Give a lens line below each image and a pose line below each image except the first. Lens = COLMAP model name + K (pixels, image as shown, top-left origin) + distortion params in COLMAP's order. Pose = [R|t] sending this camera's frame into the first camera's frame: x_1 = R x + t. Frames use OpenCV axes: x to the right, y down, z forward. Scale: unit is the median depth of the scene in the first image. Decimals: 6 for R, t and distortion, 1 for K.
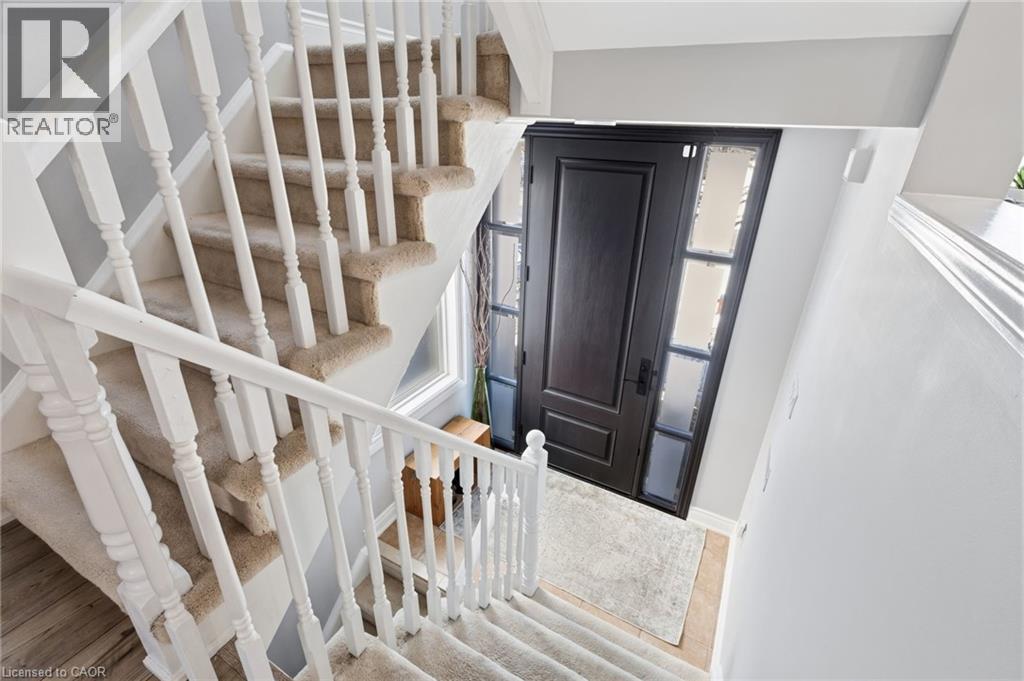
lens RADIAL K [[474.4, 0, 512.0], [0, 474.4, 340.5], [0, 0, 1]] dist [-0.001059, -0.000072]
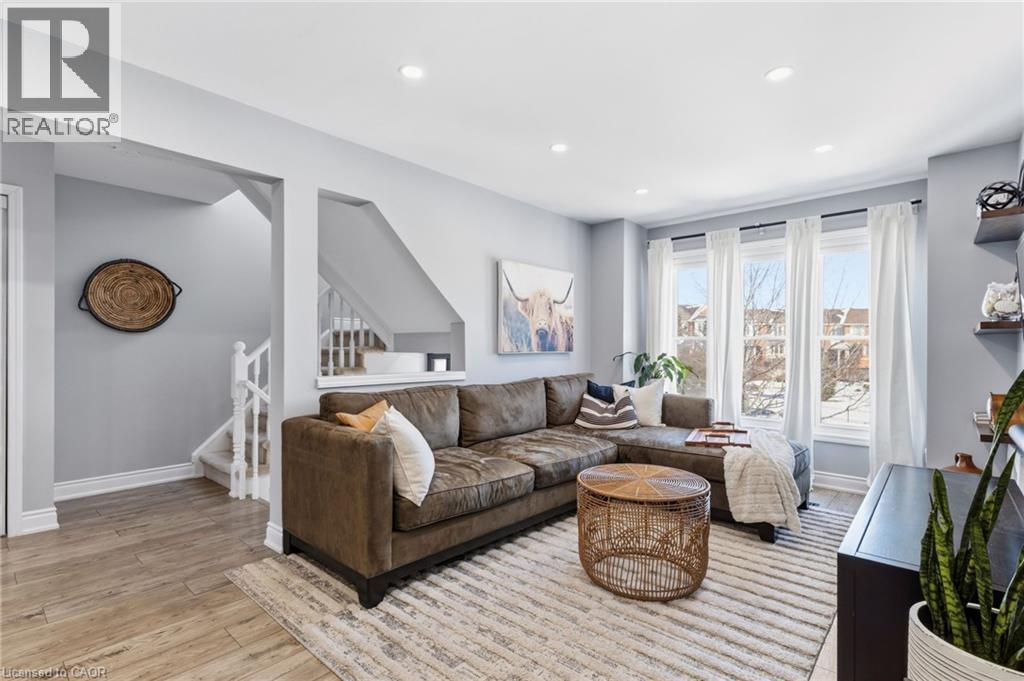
lens RADIAL K [[492.1, 0, 511.4], [0, 492.1, 349.3], [0, 0, 1]] dist [-0.001275, 0.000207]
pose [[0.976252, -0.019576, -0.215751, 1.585988], [-0.074918, 0.903954, -0.421015, 0.825542], [0.203271, 0.427181, 0.881021, -1.717544]]
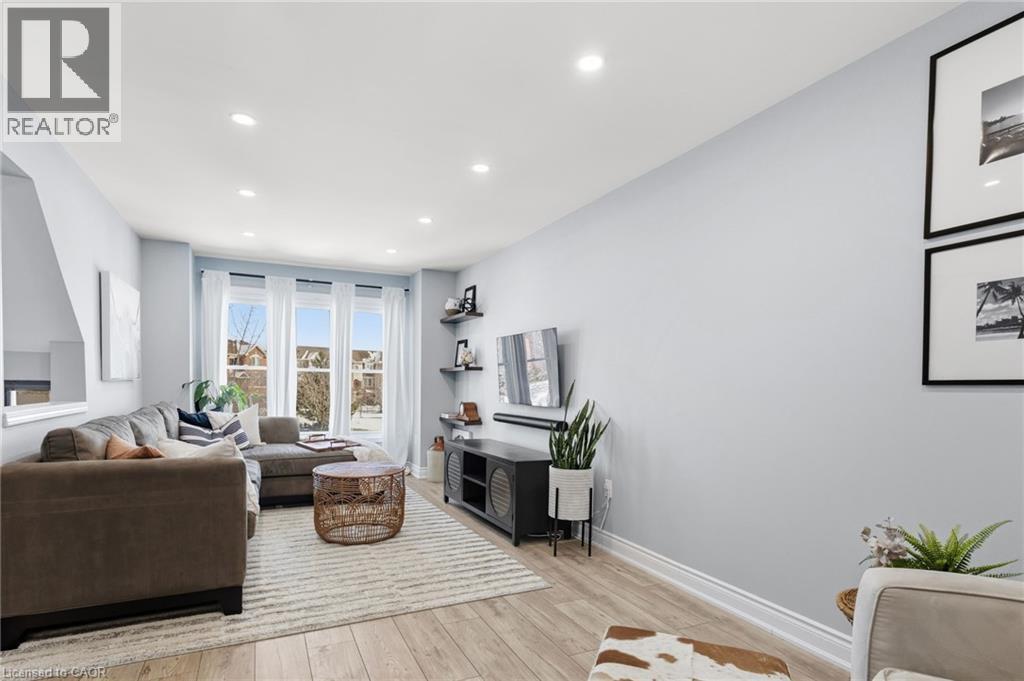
lens RADIAL K [[517.1, 0, 507.7], [0, 517.1, 398.6], [0, 0, 1]] dist [-0.000082, 0.000425]
pose [[0.582232, -0.039833, 0.812047, -0.063186], [0.346838, 0.915522, -0.203772, 0.951724], [-0.735330, 0.400292, 0.546861, -2.049207]]
